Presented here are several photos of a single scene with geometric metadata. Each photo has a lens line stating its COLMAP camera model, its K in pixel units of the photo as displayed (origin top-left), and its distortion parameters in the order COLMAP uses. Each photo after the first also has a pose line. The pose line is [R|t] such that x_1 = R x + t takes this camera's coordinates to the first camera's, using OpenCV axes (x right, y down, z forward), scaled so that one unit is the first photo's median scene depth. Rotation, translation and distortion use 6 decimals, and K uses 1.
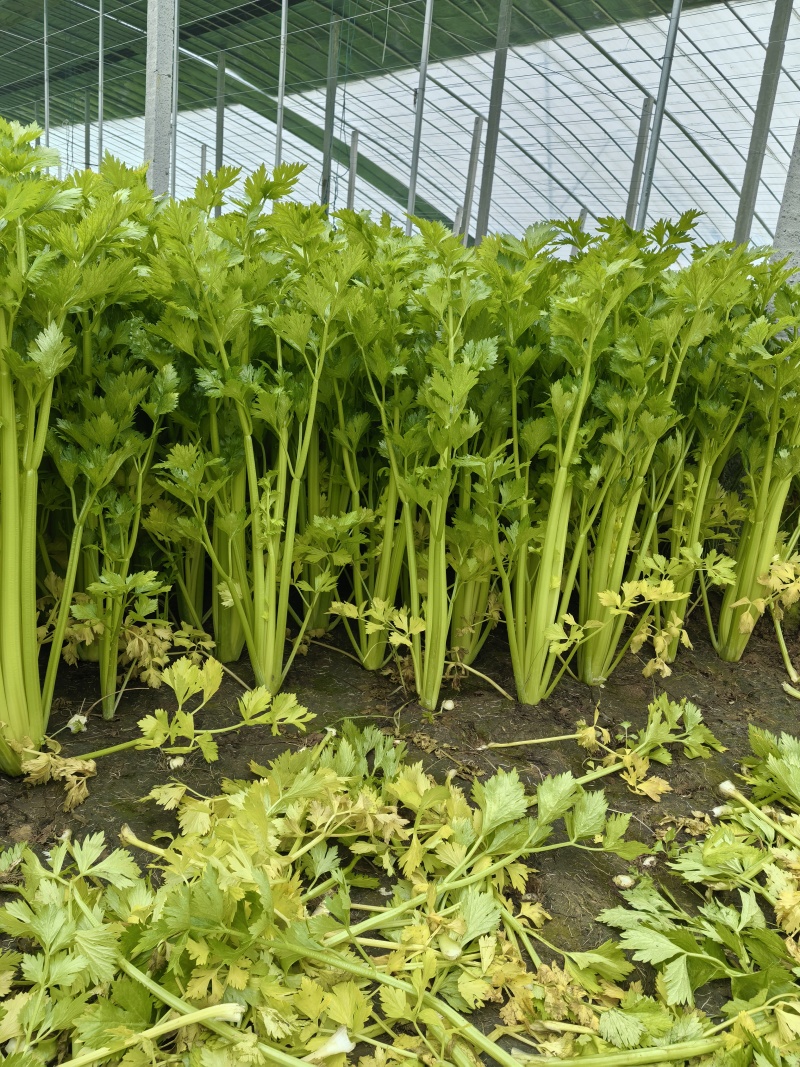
lens RADIAL K [[830.9, 0, 401.6], [0, 830.9, 532.6], [0, 0, 1]] dist [0.010006, 0.001875]
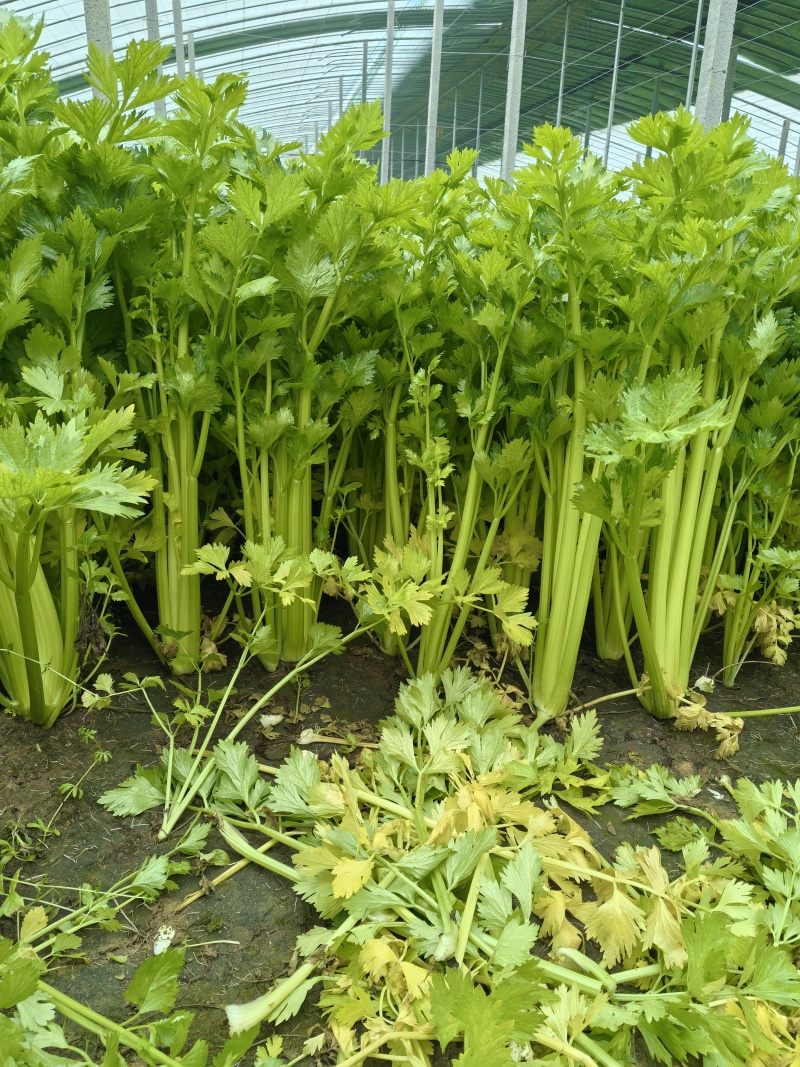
lens RADIAL K [[830.9, 0, 399.4], [0, 830.9, 535.1], [0, 0, 1]] dist [0.010006, 0.001875]
pose [[0.867343, 0.089461, -0.489605, -0.217868], [-0.088816, 0.995744, 0.024605, 0.043177], [0.489723, 0.022144, 0.871597, -0.143216]]
